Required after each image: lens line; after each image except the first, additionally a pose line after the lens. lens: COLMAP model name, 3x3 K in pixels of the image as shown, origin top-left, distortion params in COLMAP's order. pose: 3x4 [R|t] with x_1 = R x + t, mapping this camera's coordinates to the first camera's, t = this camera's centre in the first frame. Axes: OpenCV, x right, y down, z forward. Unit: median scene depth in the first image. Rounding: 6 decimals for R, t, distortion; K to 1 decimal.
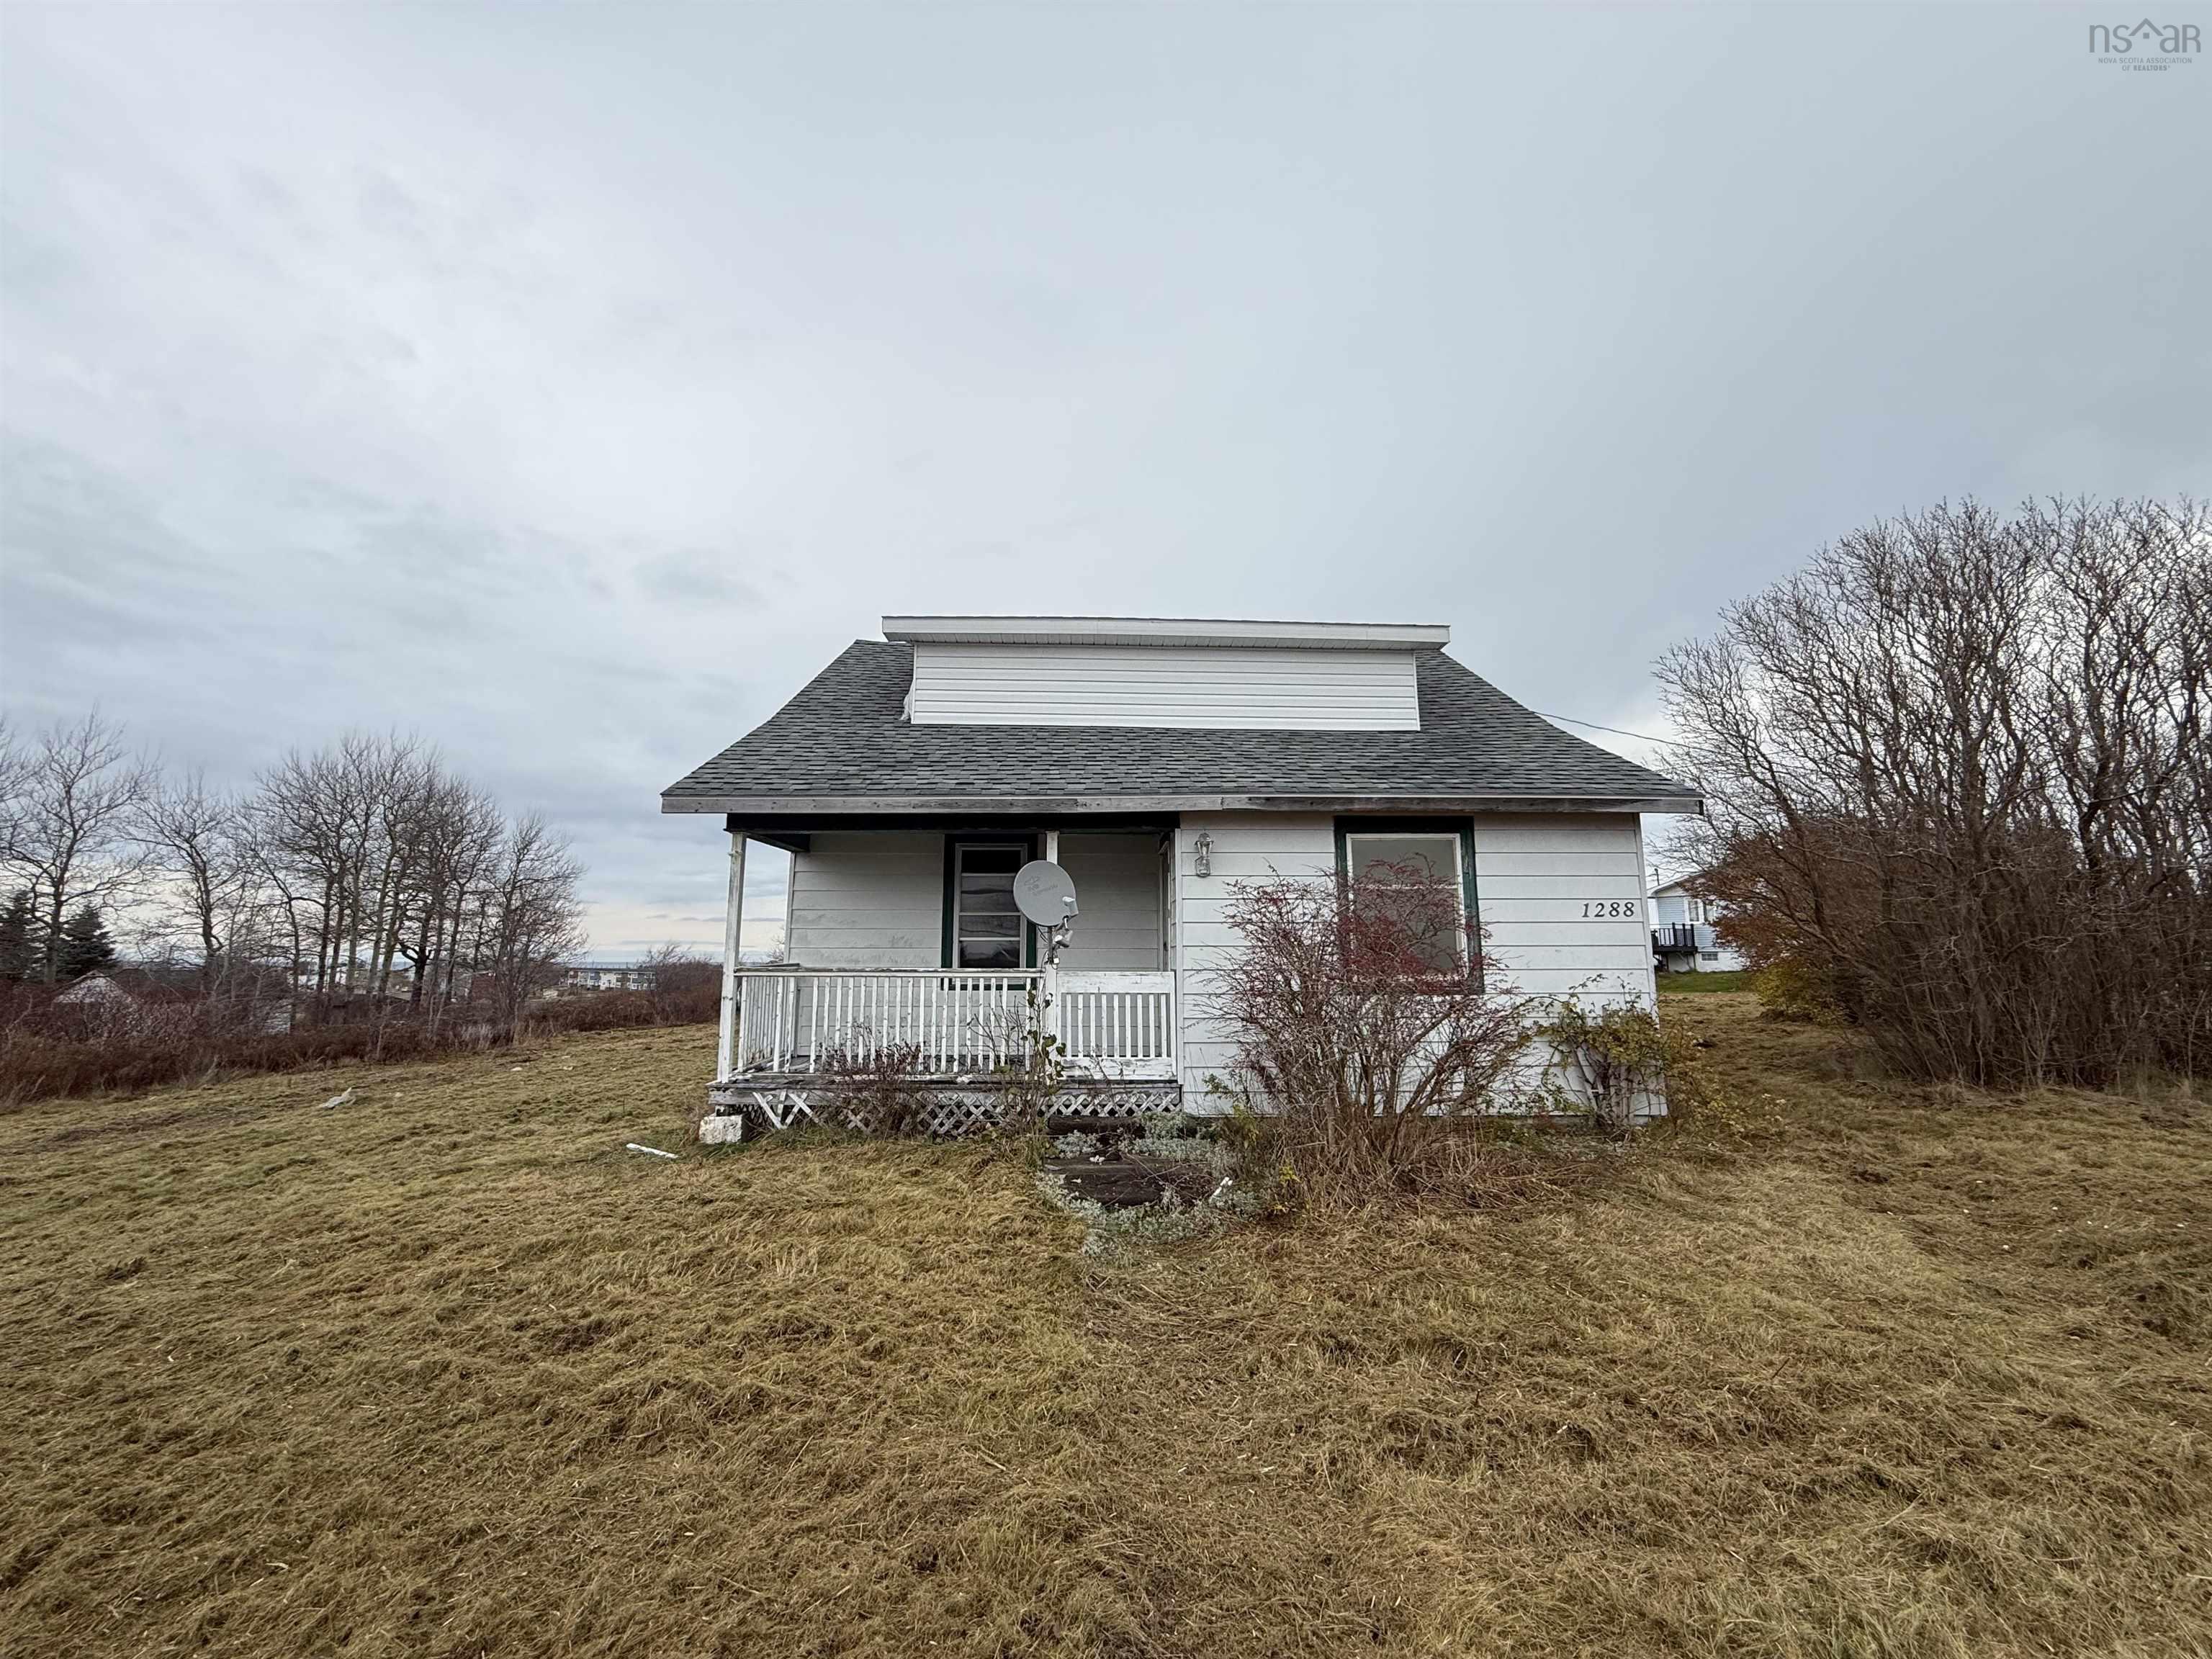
lens RADIAL K [[879.2, 0, 1100.9], [0, 879.2, 827.1], [0, 0, 1]] dist [-0.005880, 0.000705]
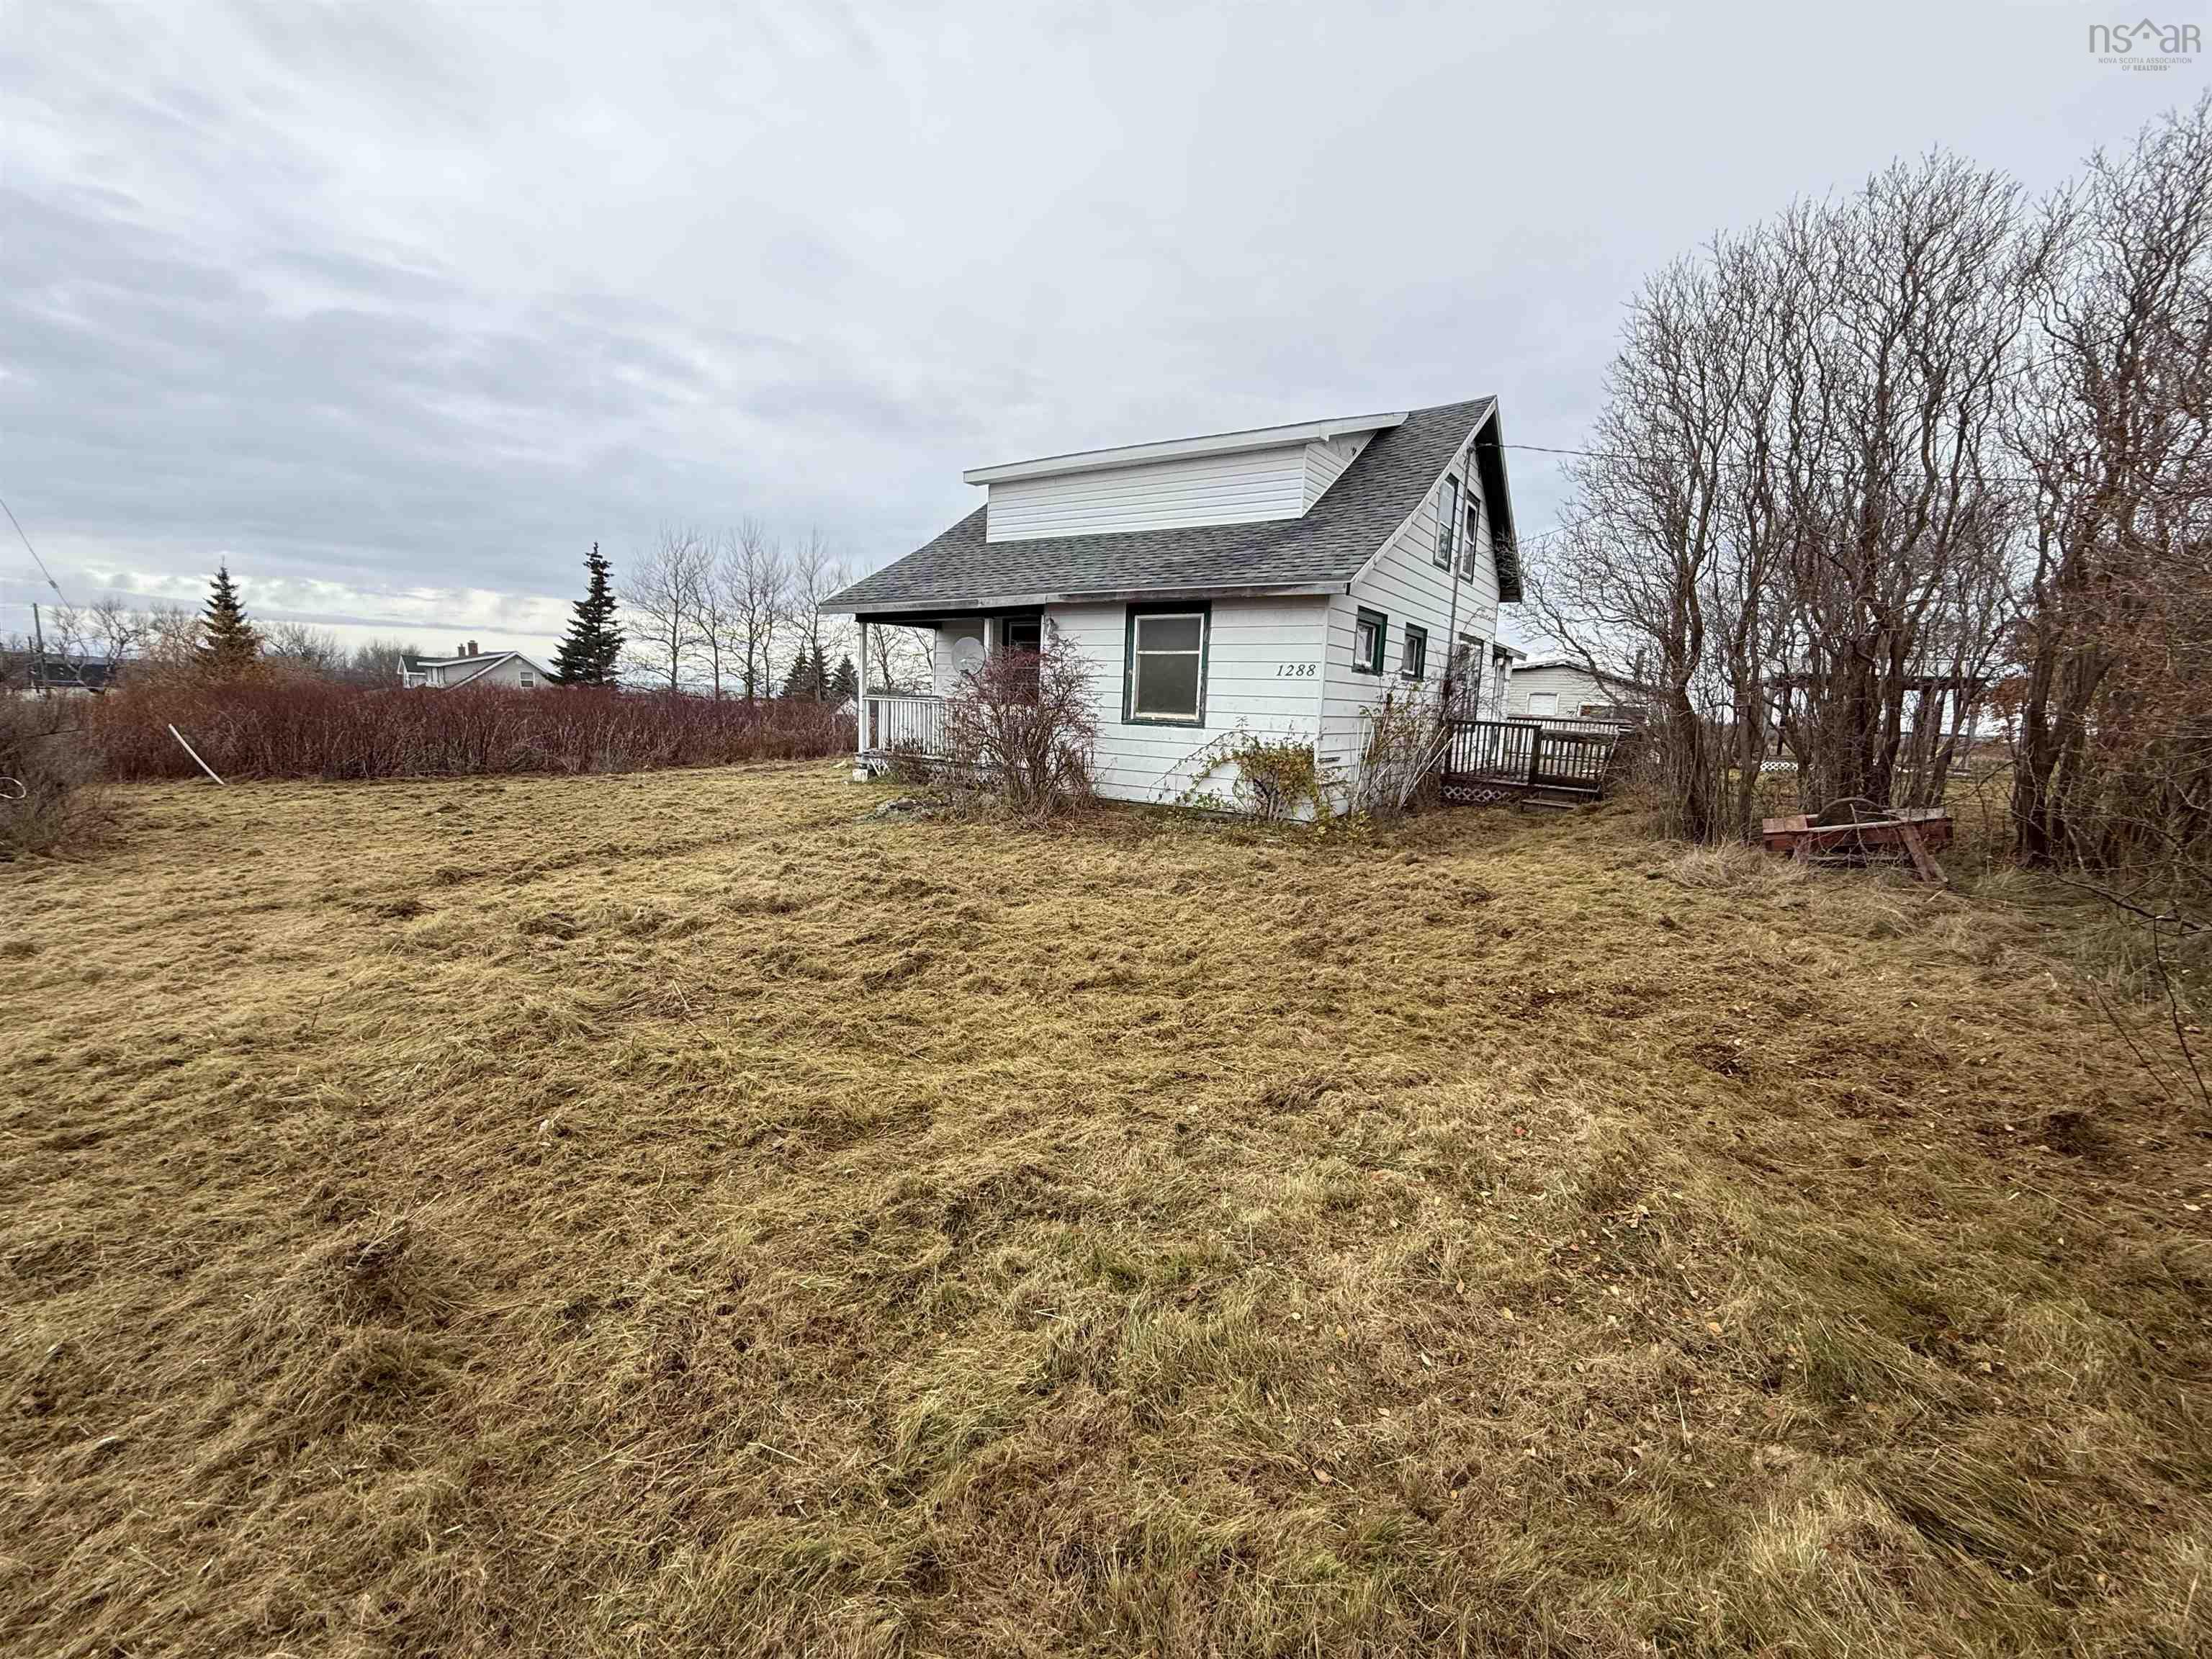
lens RADIAL K [[879.2, 0, 1103.4], [0, 879.2, 827.6], [0, 0, 1]] dist [-0.005880, 0.000705]
pose [[0.806319, 0.114804, -0.580233, 1.234823], [0.055126, 0.962126, 0.266971, -0.050231], [0.588907, -0.247250, 0.769452, -0.262489]]
